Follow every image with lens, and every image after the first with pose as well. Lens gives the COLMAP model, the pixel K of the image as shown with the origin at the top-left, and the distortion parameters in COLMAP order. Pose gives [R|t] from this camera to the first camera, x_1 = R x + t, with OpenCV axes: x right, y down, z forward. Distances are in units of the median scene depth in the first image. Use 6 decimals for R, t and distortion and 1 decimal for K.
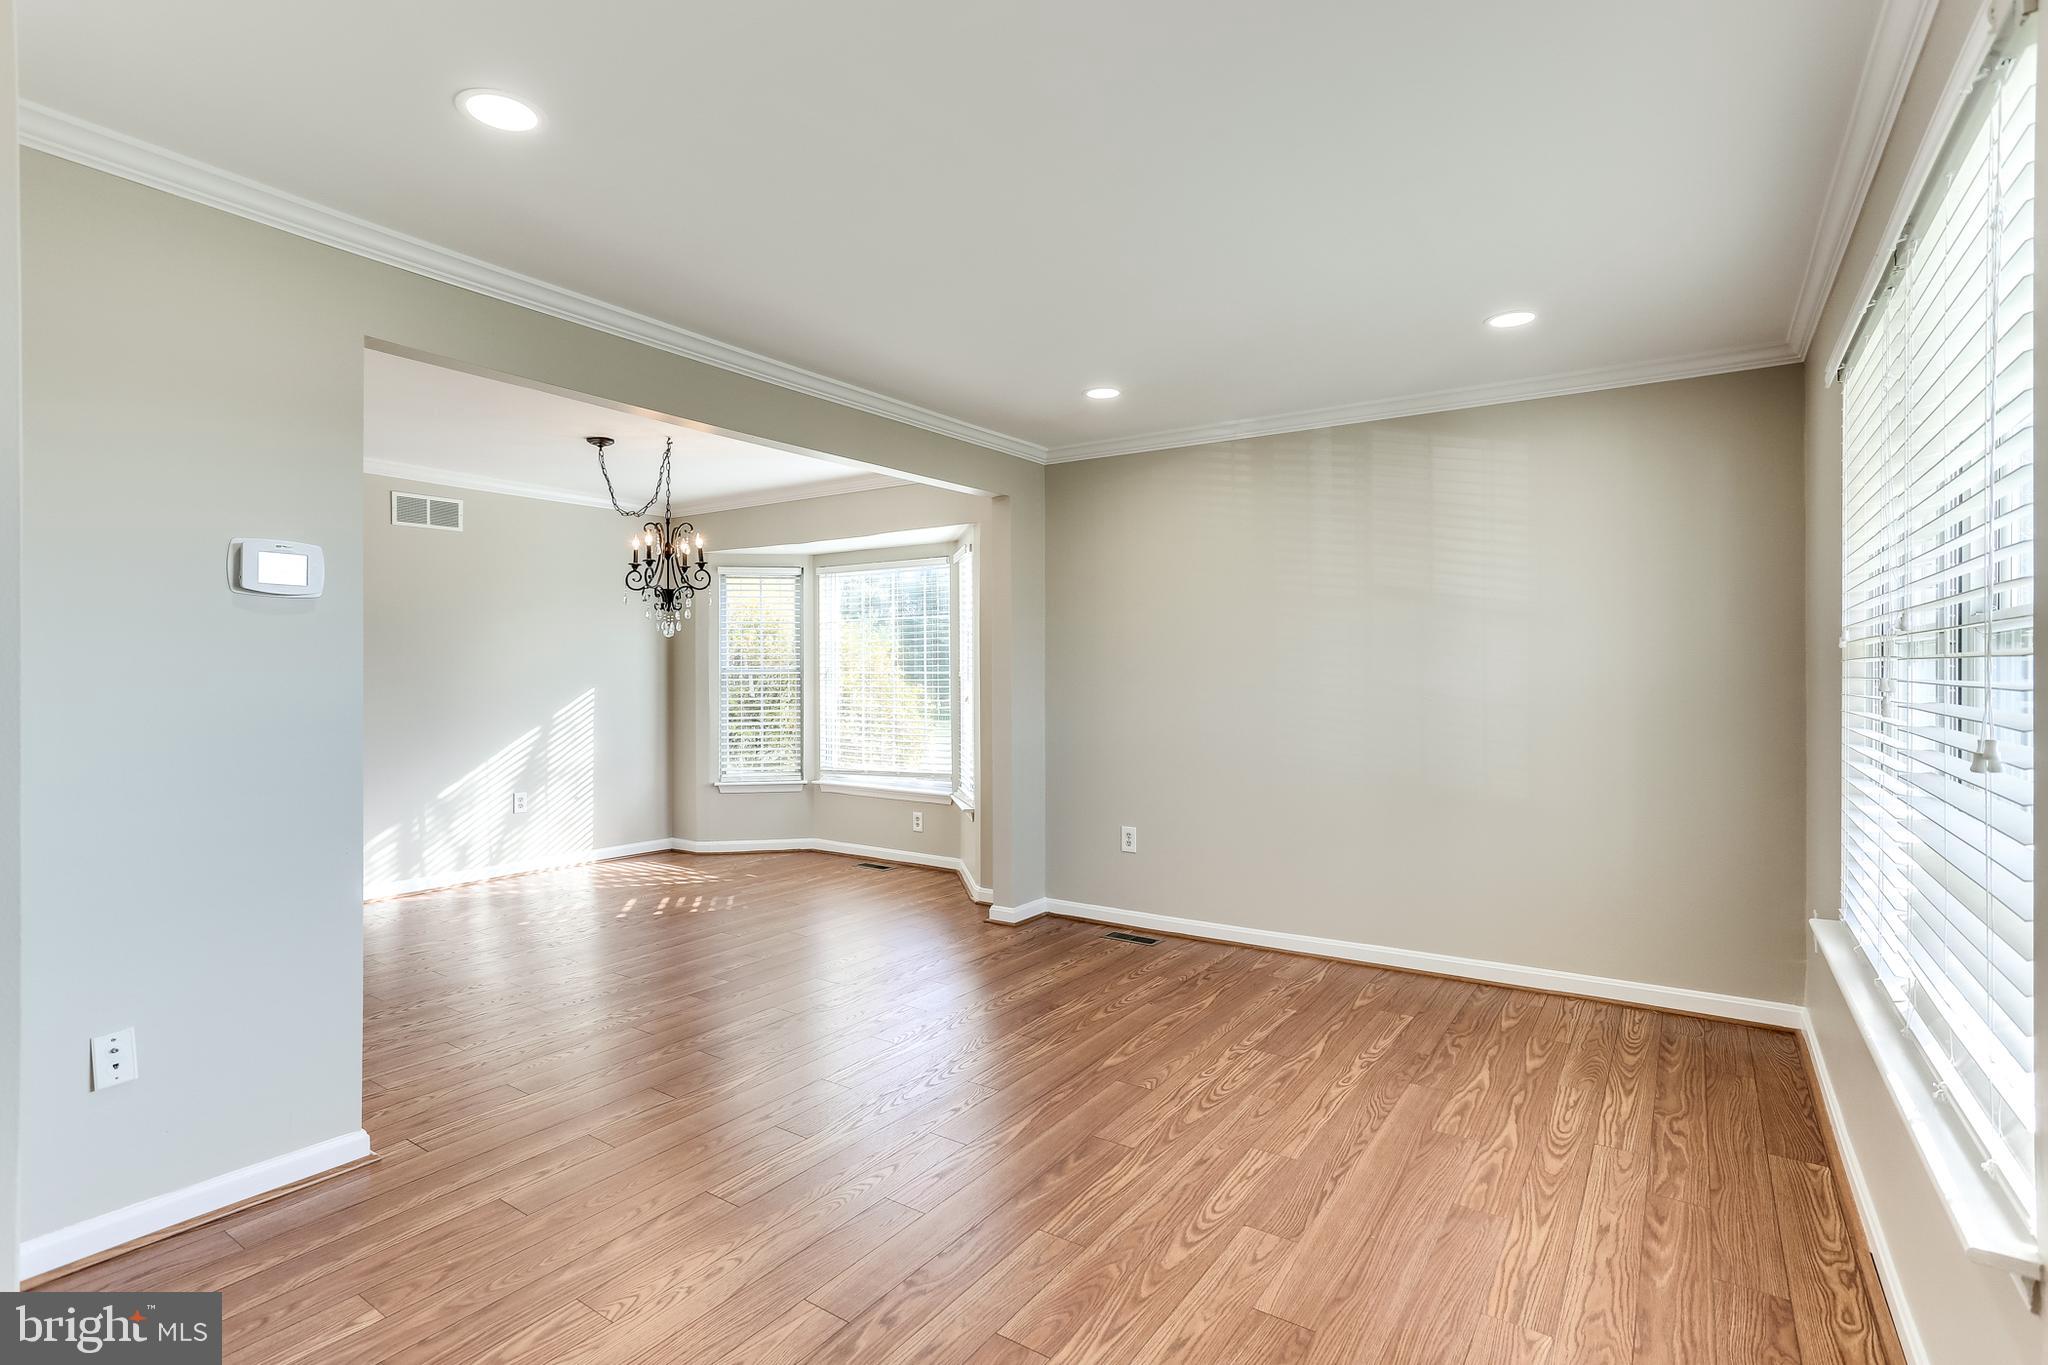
lens RADIAL K [[1009.5, 0, 1027.7], [0, 1009.5, 666.7], [0, 0, 1]] dist [-0.027649, 0.005192]
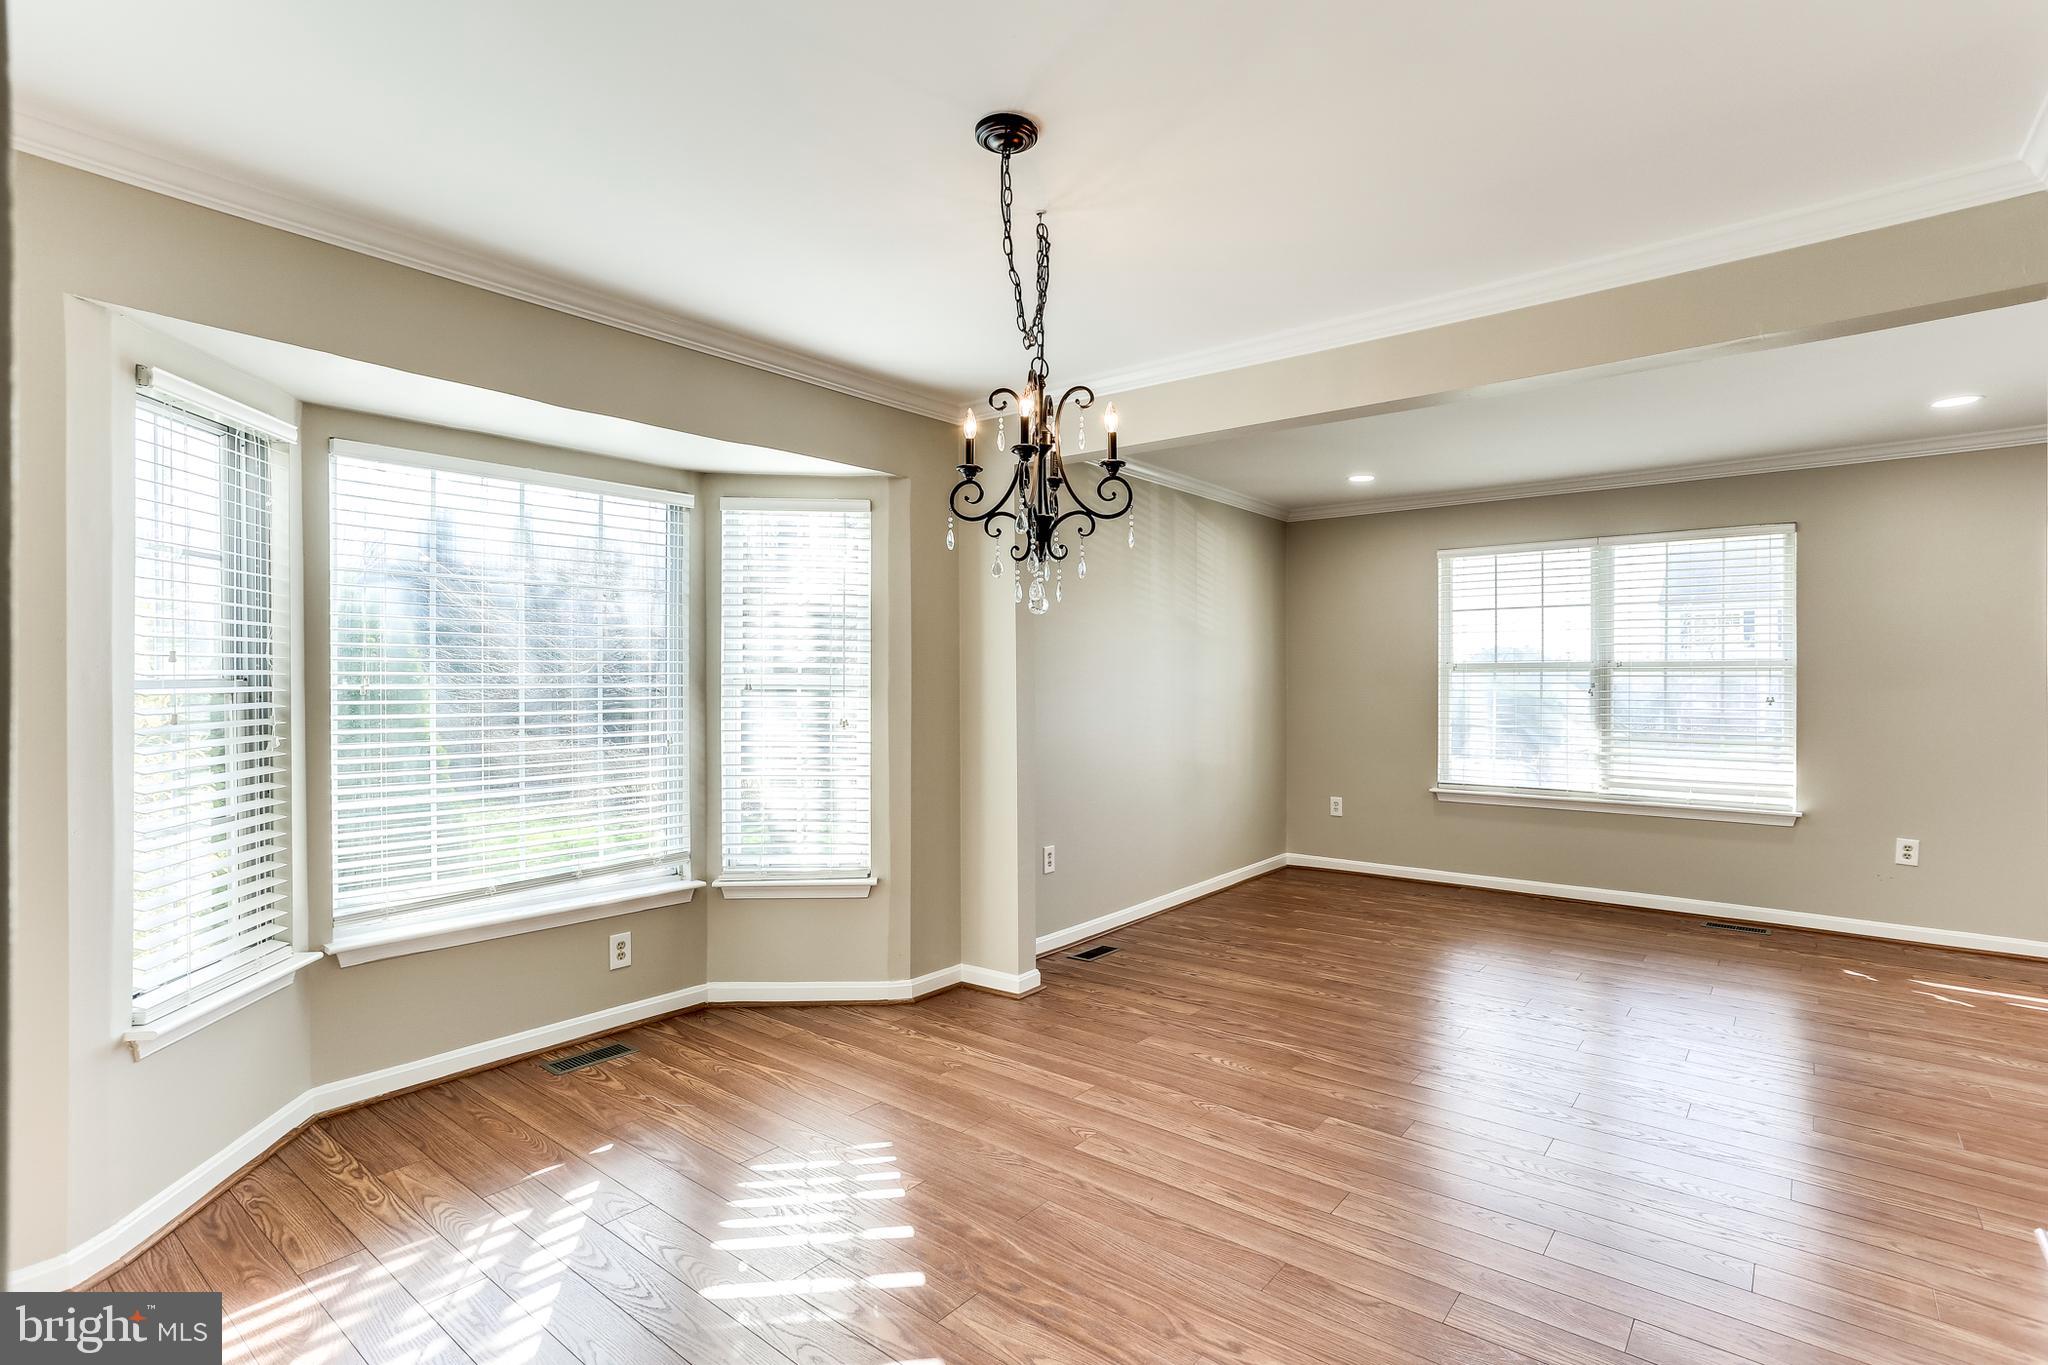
lens RADIAL K [[1009.5, 0, 996.6], [0, 1009.5, 687.1], [0, 0, 1]] dist [-0.027649, 0.005192]
pose [[0.116779, -0.005714, 0.993142, -0.895039], [0.005715, 0.999971, 0.005081, 0.000722], [-0.993142, 0.005083, 0.116808, 0.976721]]
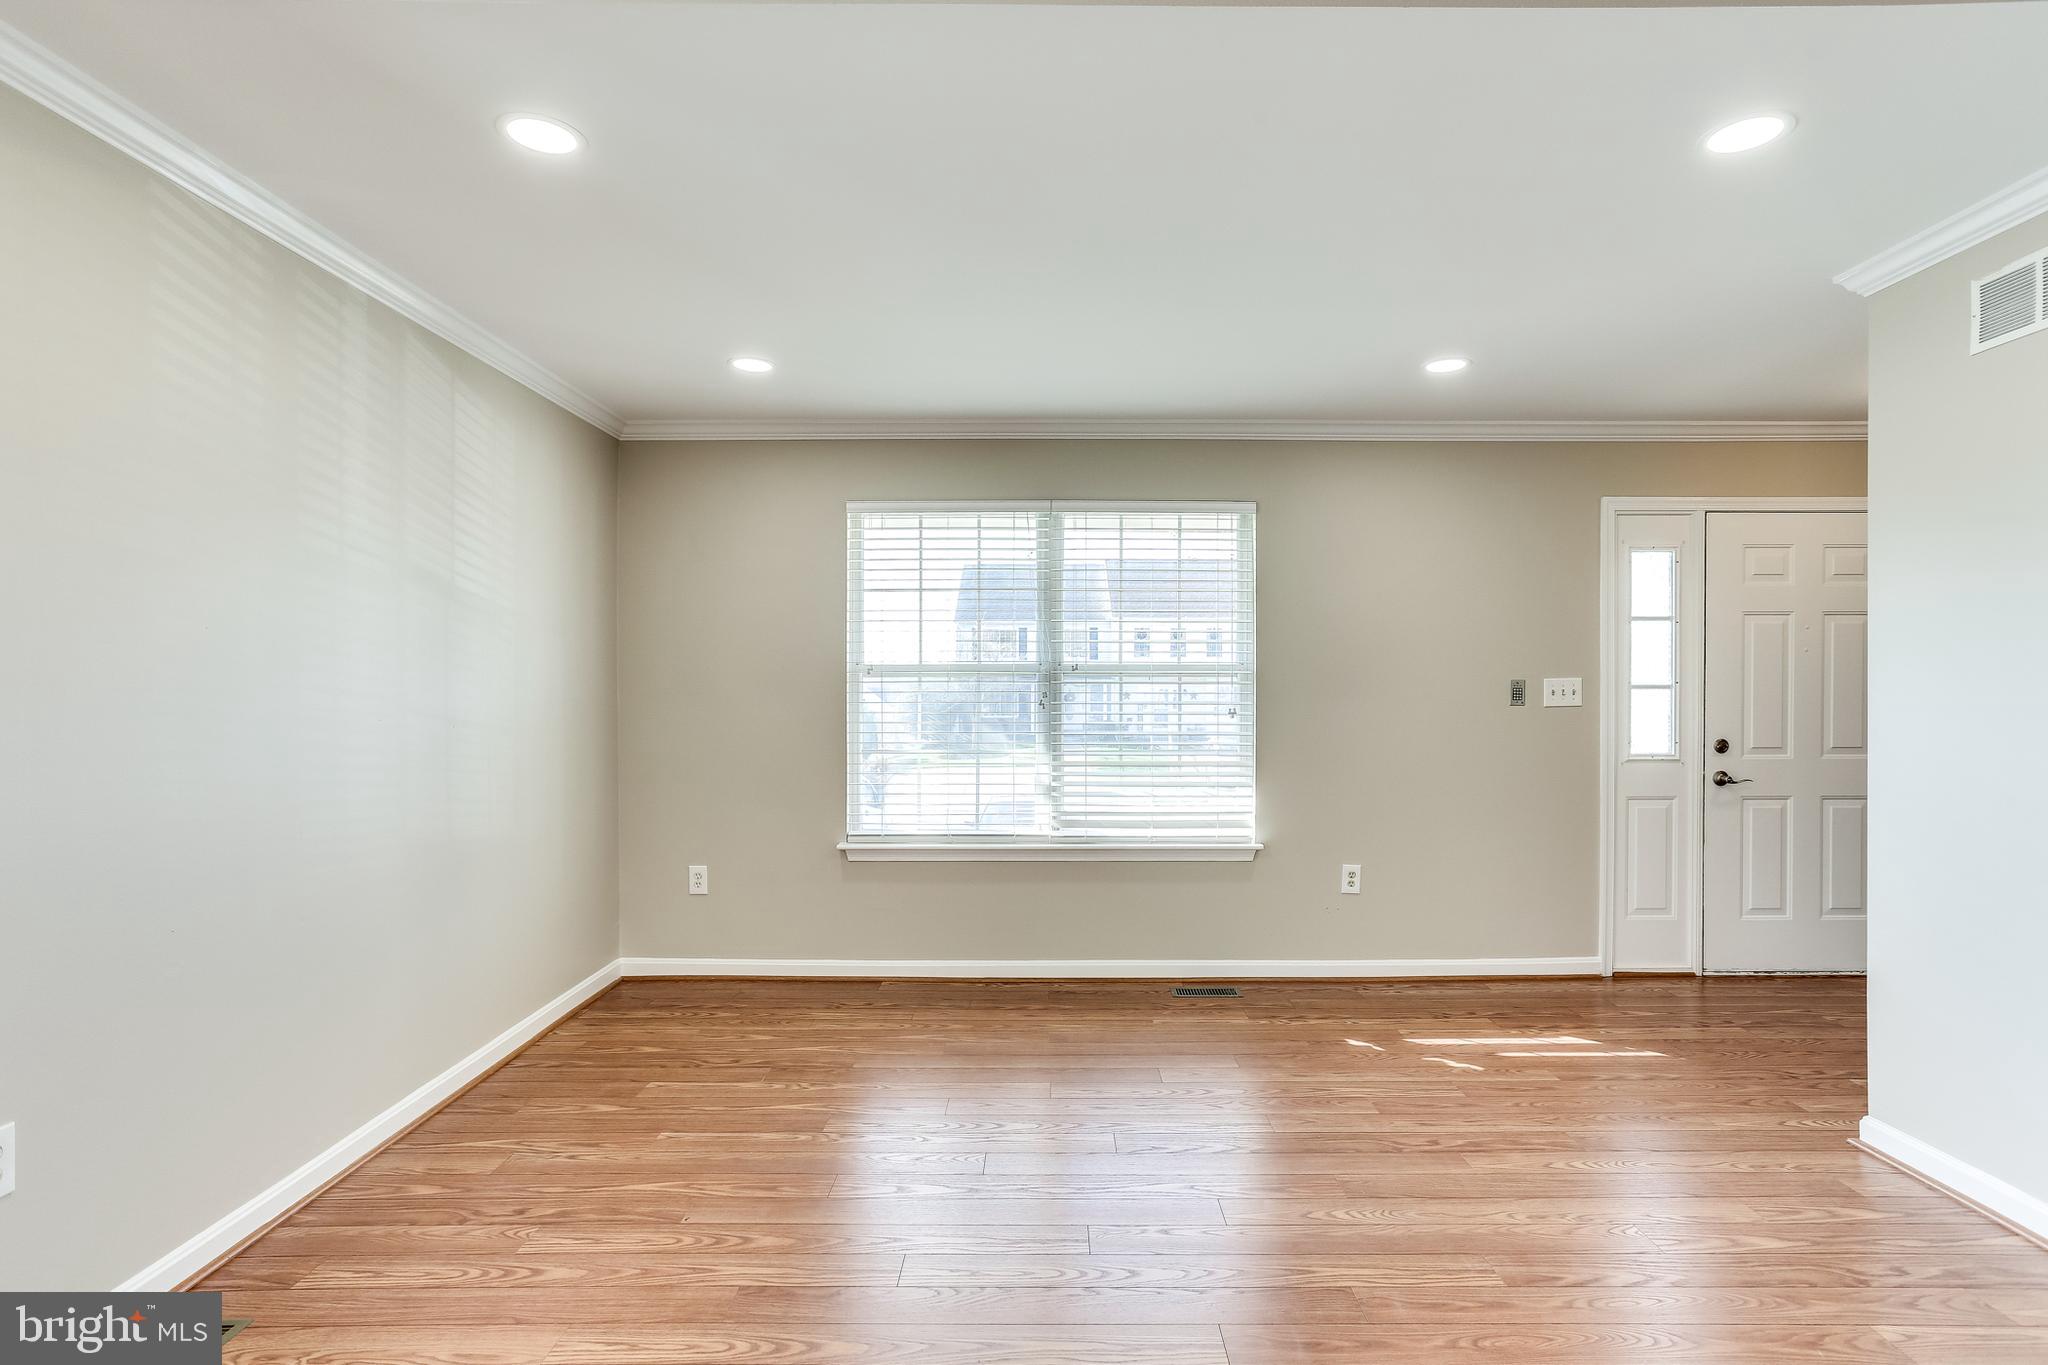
lens RADIAL K [[1009.5, 0, 1042.3], [0, 1009.5, 695.9], [0, 0, 1]] dist [-0.027649, 0.005192]
pose [[-0.555401, -0.004561, 0.831570, -0.414862], [0.004459, 0.999954, 0.008463, 0.001785], [-0.831571, 0.008409, -0.555355, 0.922841]]
